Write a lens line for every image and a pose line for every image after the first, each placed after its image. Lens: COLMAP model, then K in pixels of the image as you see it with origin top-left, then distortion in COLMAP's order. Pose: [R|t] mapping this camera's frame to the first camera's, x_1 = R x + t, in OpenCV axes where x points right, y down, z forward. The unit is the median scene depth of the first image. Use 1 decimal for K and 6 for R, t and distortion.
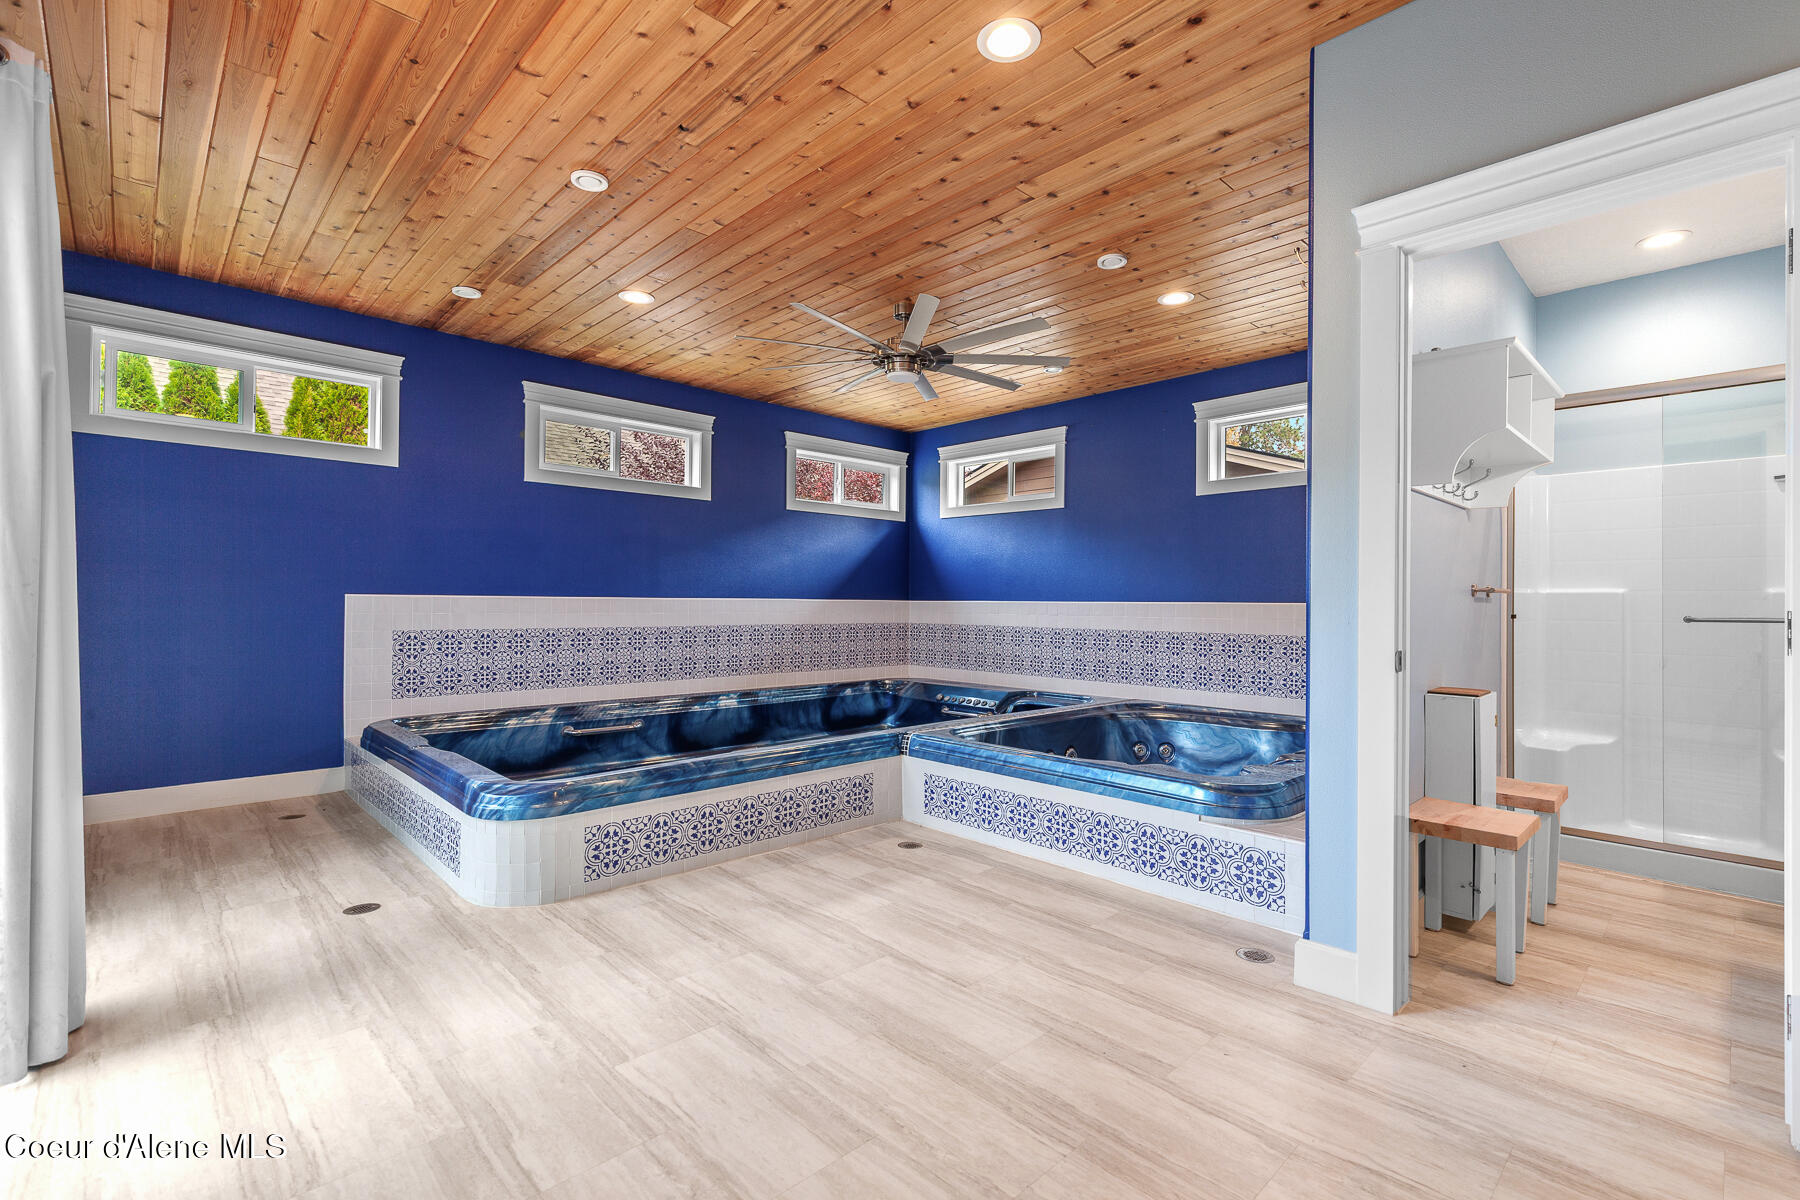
lens RADIAL K [[808.0, 0, 903.2], [0, 808.0, 596.3], [0, 0, 1]] dist [0.006092, -0.000178]
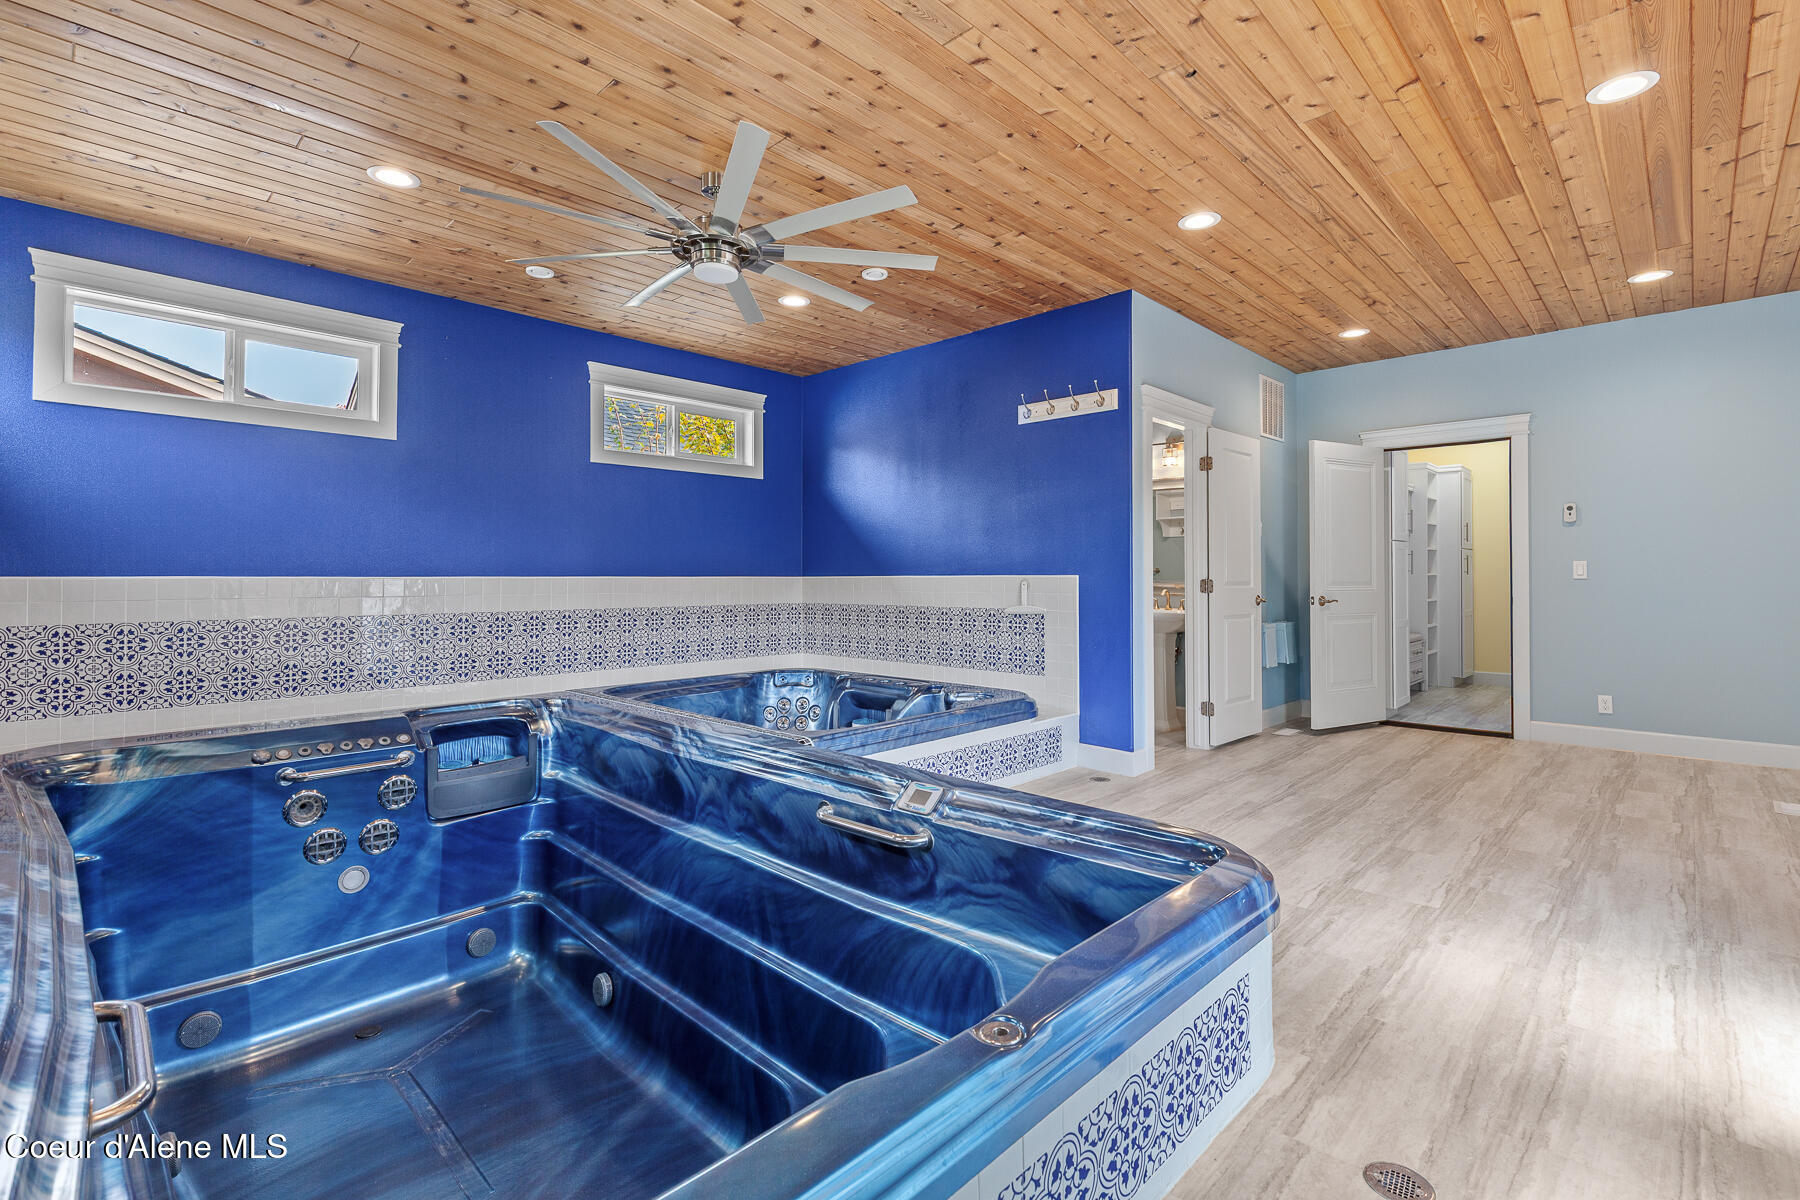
lens RADIAL K [[819.5, 0, 906.9], [0, 819.5, 566.1], [0, 0, 1]] dist [0.000129, -0.000182]
pose [[-0.039962, 0.009509, 0.999156, -1.359113], [-0.007991, 0.999920, -0.009835, 0.005533], [-0.999169, -0.008378, -0.039883, 1.542270]]
